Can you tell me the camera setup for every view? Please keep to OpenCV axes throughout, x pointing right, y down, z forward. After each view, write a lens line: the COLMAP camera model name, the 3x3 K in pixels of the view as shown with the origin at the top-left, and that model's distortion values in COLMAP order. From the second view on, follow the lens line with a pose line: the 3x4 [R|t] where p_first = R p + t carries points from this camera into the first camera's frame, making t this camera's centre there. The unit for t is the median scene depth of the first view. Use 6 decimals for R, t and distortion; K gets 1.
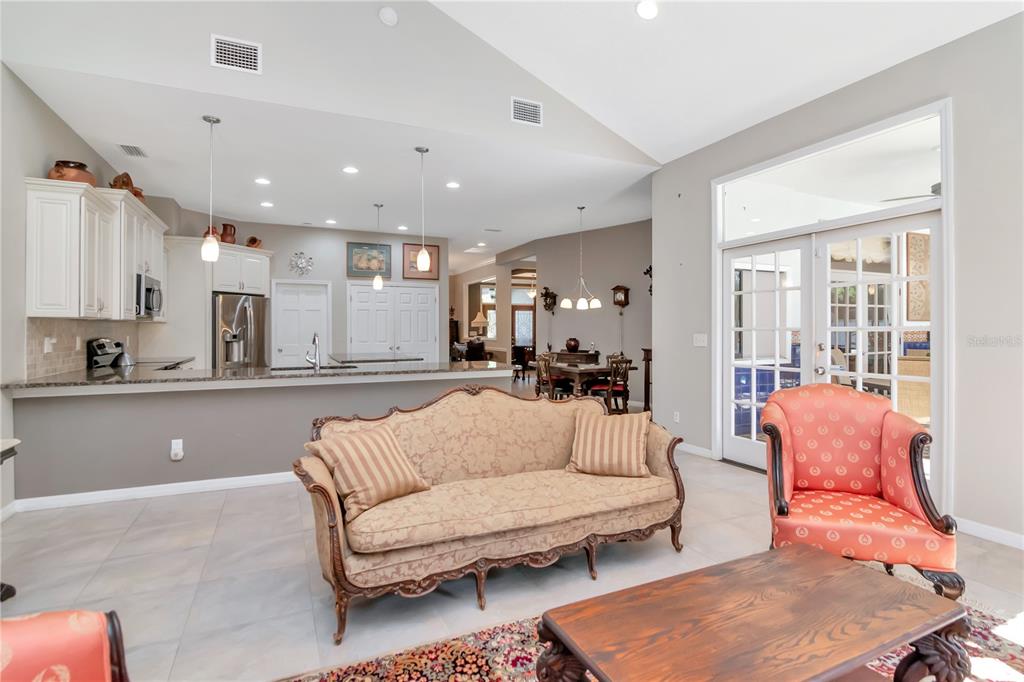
lens RADIAL K [[506.9, 0, 521.8], [0, 506.9, 327.4], [0, 0, 1]] dist [-0.010631, -0.007838]
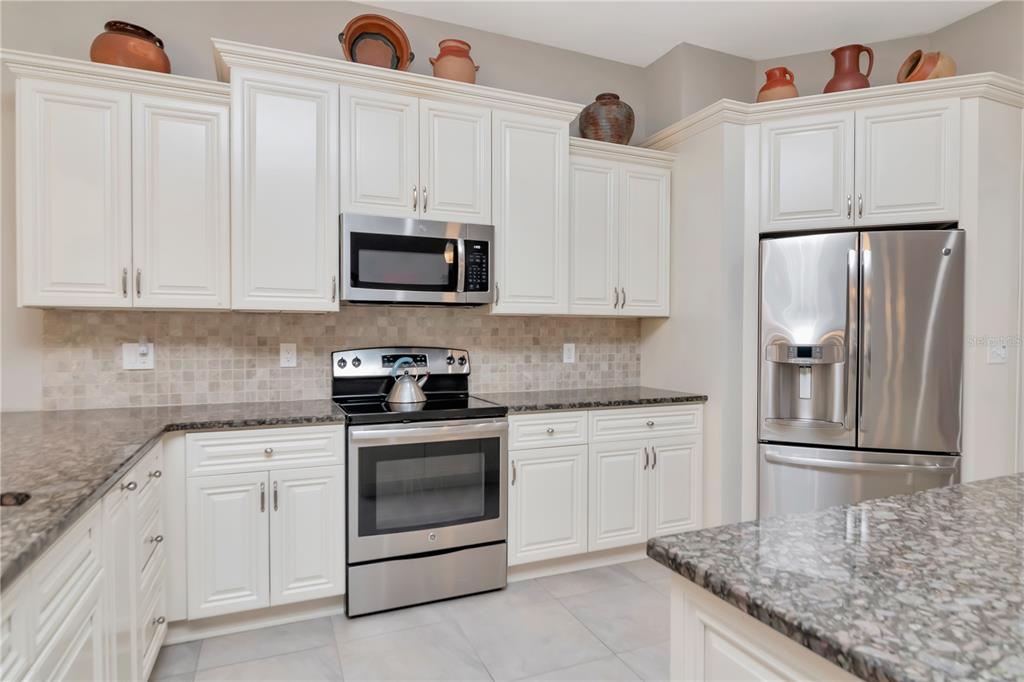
lens RADIAL K [[582.2, 0, 517.1], [0, 582.2, 341.7], [0, 0, 1]] dist [0.006108, -0.000228]
pose [[-0.031613, 0.018074, -0.999337, -0.247853], [0.002150, 0.999835, 0.018015, 0.005283], [0.999498, -0.001579, -0.031647, 1.323724]]
